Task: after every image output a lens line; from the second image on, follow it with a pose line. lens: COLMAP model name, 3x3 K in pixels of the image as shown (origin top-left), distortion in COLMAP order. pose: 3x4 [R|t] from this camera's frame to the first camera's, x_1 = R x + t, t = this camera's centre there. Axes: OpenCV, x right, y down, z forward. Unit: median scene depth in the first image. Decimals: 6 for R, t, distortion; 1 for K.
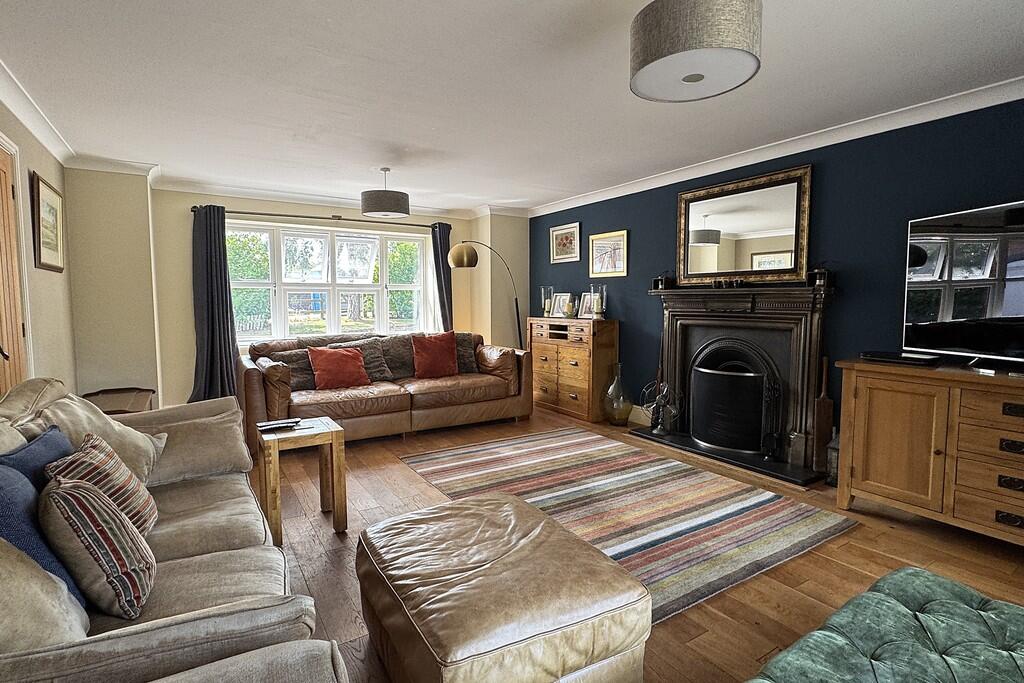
lens RADIAL K [[495.8, 0, 516.2], [0, 495.8, 338.4], [0, 0, 1]] dist [-0.003575, 0.000528]
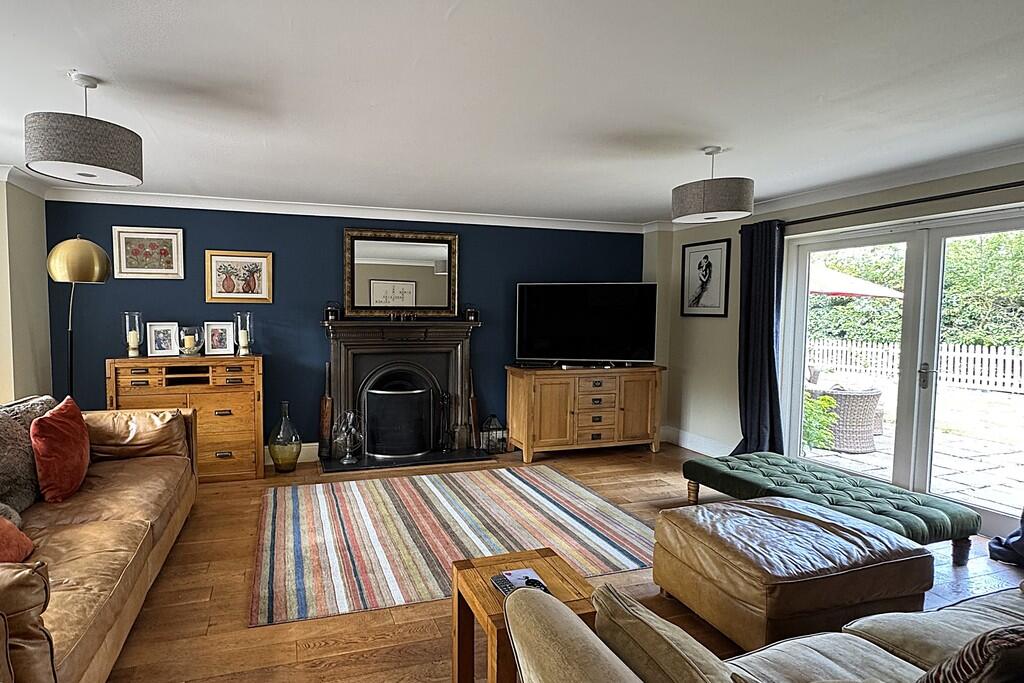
lens RADIAL K [[423.4, 0, 518.8], [0, 423.4, 343.2], [0, 0, 1]] dist [0.001657, 0.000014]
pose [[0.317232, -0.053199, 0.946855, -0.415231], [0.065686, 0.997260, 0.034023, -0.058996], [-0.946070, 0.051402, 0.319857, 0.384101]]
